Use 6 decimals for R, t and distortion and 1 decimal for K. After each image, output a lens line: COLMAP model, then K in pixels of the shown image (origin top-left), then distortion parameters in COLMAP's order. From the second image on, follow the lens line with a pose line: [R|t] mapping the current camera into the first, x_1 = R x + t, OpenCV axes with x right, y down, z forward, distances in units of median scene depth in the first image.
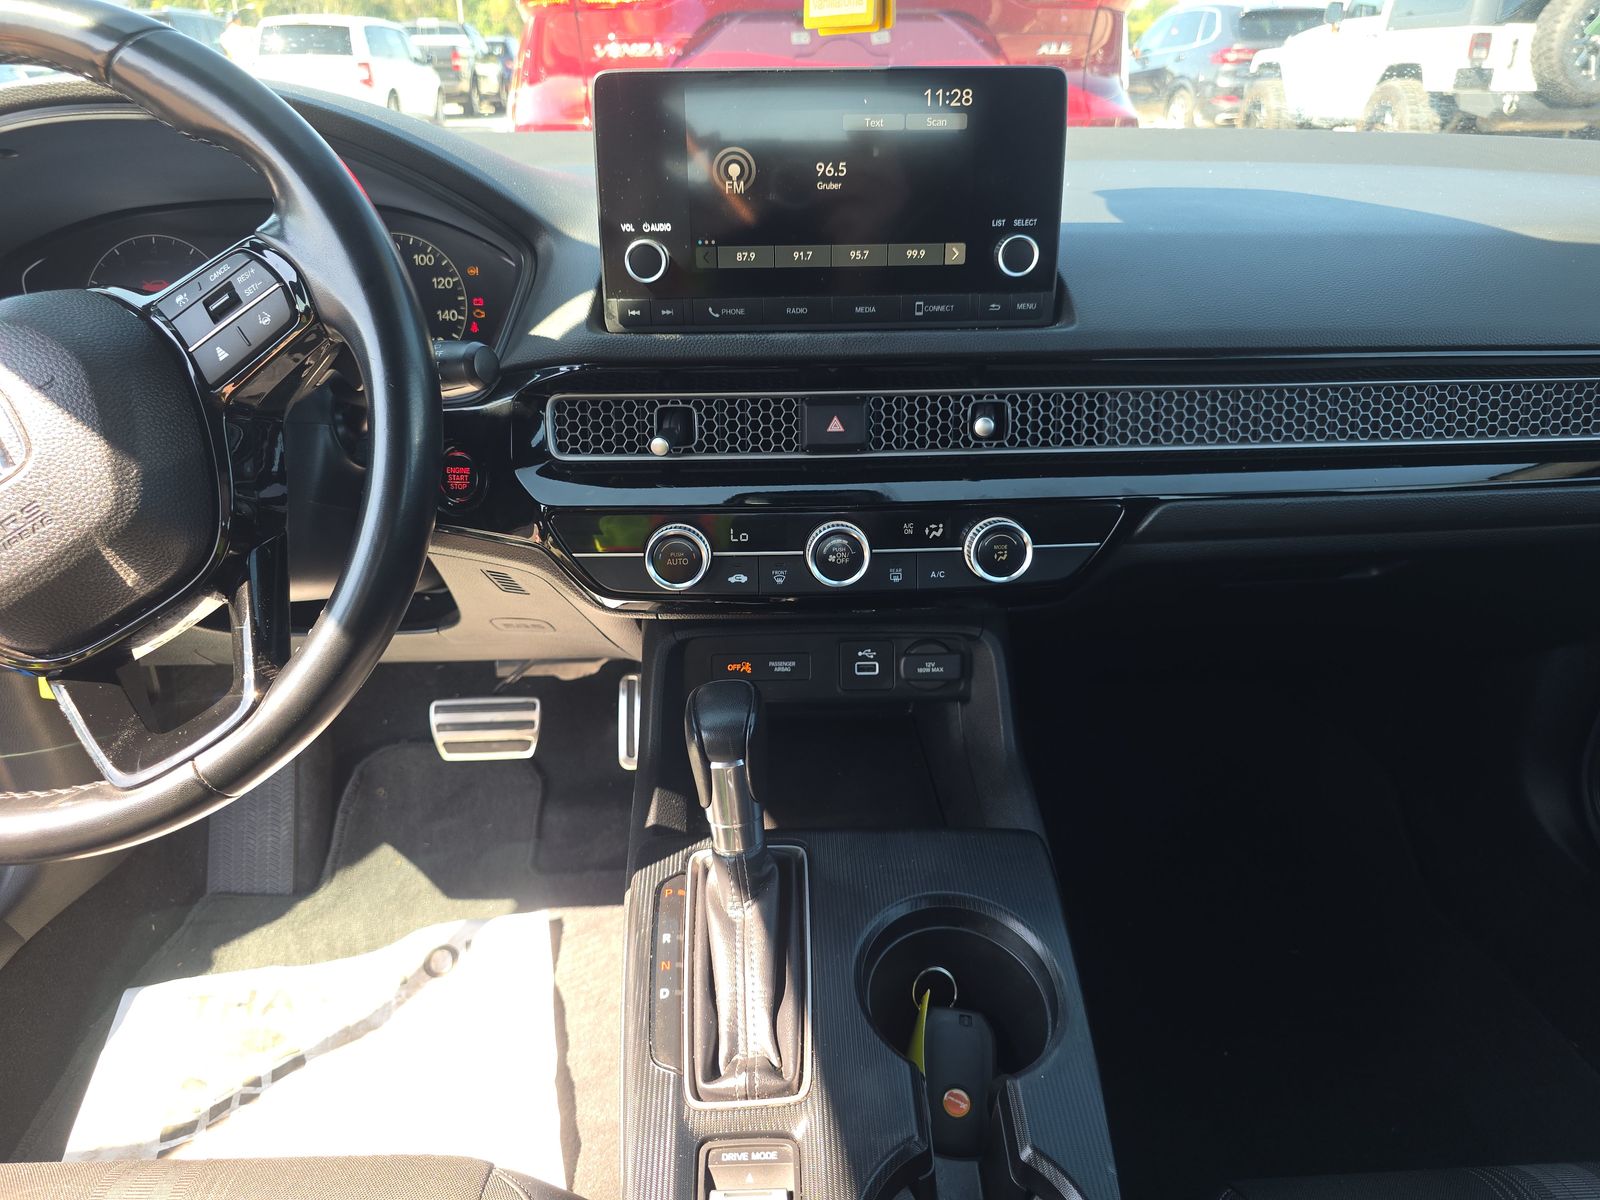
lens RADIAL K [[1076.4, 0, 903.1], [0, 1076.4, 595.8], [0, 0, 1]] dist [0.095994, -0.126372]
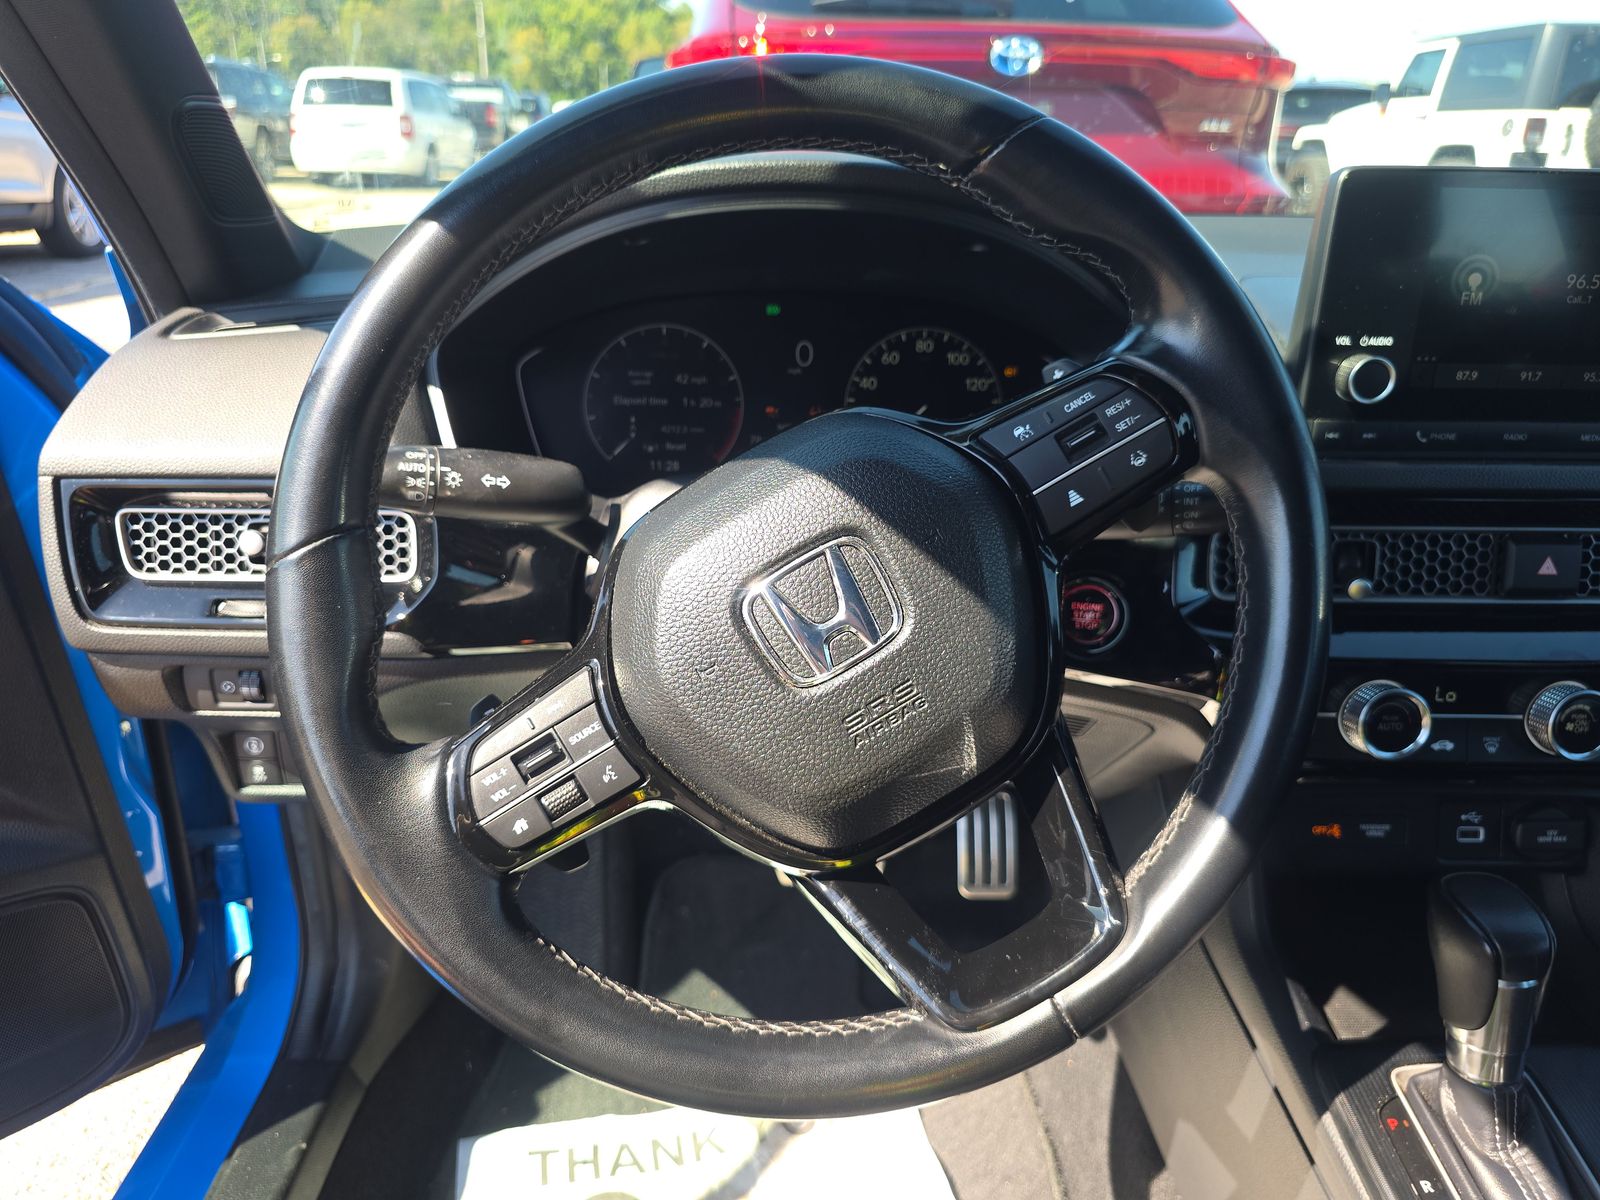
lens RADIAL K [[1084.3, 0, 800.0], [0, 1084.3, 600.0], [0, 0, 1]] dist [-0.006720, -0.004961]
pose [[0.999712, 0.023613, 0.004222, -0.654482], [-0.023437, 0.999012, -0.037753, -0.084976], [-0.005109, 0.037643, 0.999278, 0.142711]]
